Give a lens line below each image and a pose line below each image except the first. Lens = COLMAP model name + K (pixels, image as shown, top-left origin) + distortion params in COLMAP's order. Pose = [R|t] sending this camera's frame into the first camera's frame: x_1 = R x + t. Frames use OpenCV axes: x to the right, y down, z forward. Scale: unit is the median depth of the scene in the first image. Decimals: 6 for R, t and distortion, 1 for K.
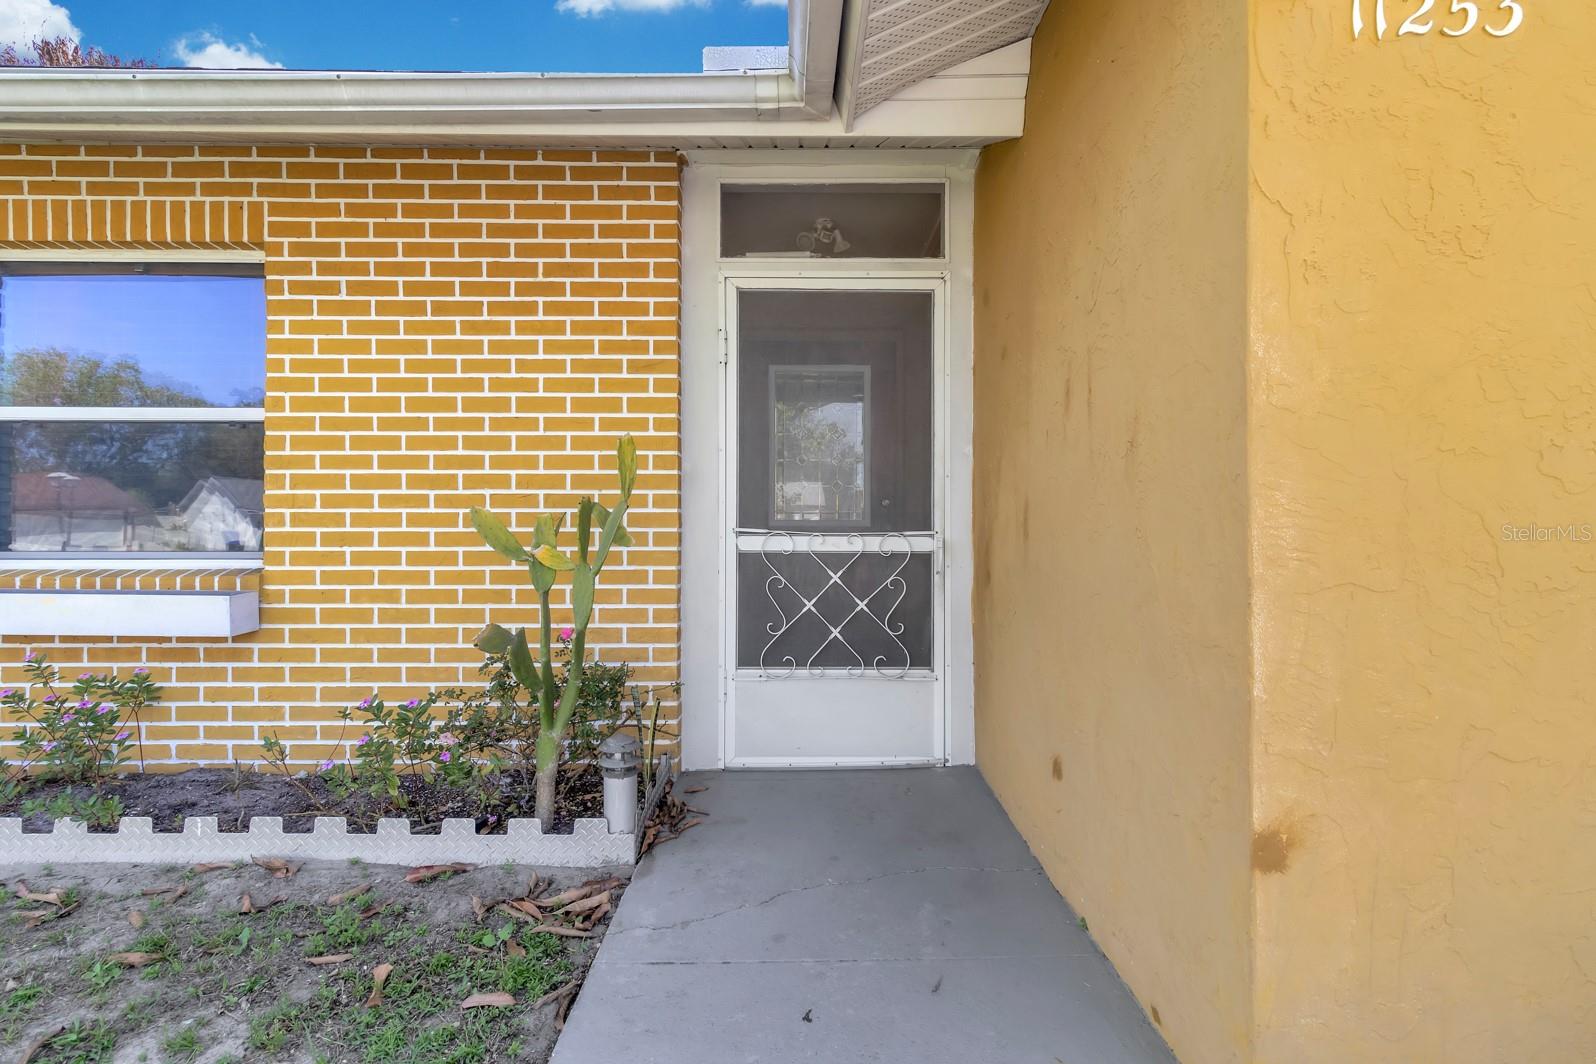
lens RADIAL K [[739.8, 0, 798.0], [0, 739.8, 532.0], [0, 0, 1]] dist [0.000219, 0.000401]
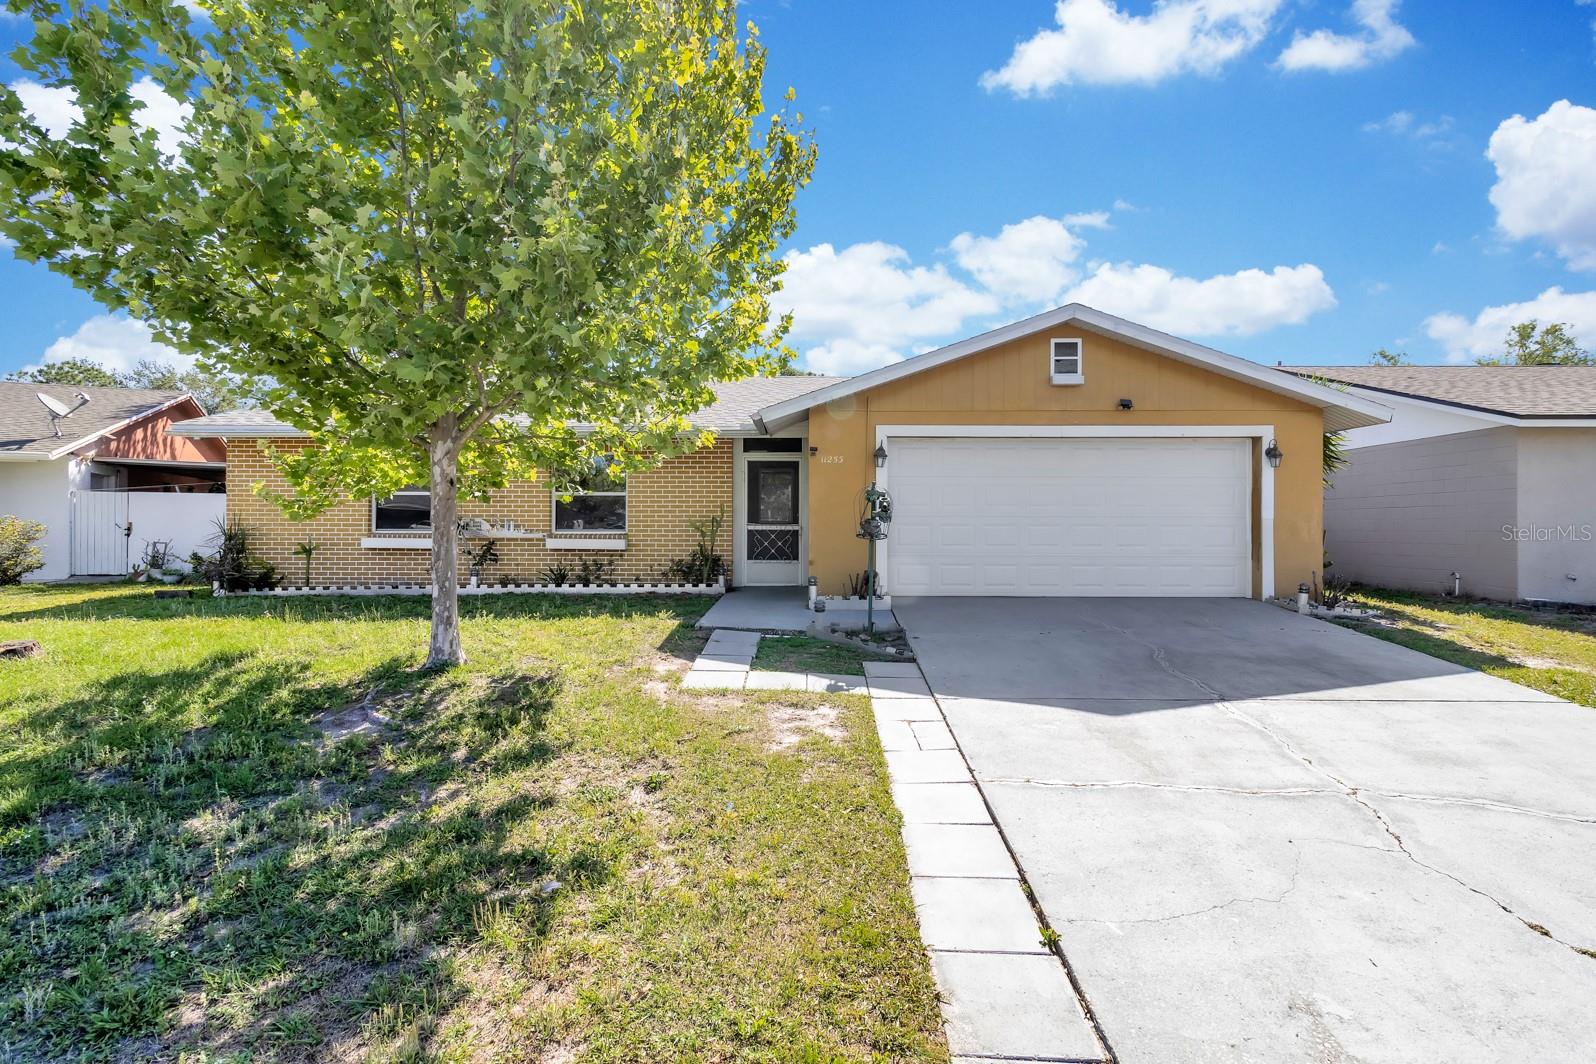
lens RADIAL K [[745.2, 0, 794.1], [0, 745.2, 513.7], [0, 0, 1]] dist [-0.001062, -0.000118]
pose [[0.999426, 0.000391, -0.033874, 0.292759], [-0.000993, 0.999842, -0.017771, 0.013521], [0.033862, 0.017795, 0.999268, -2.861194]]
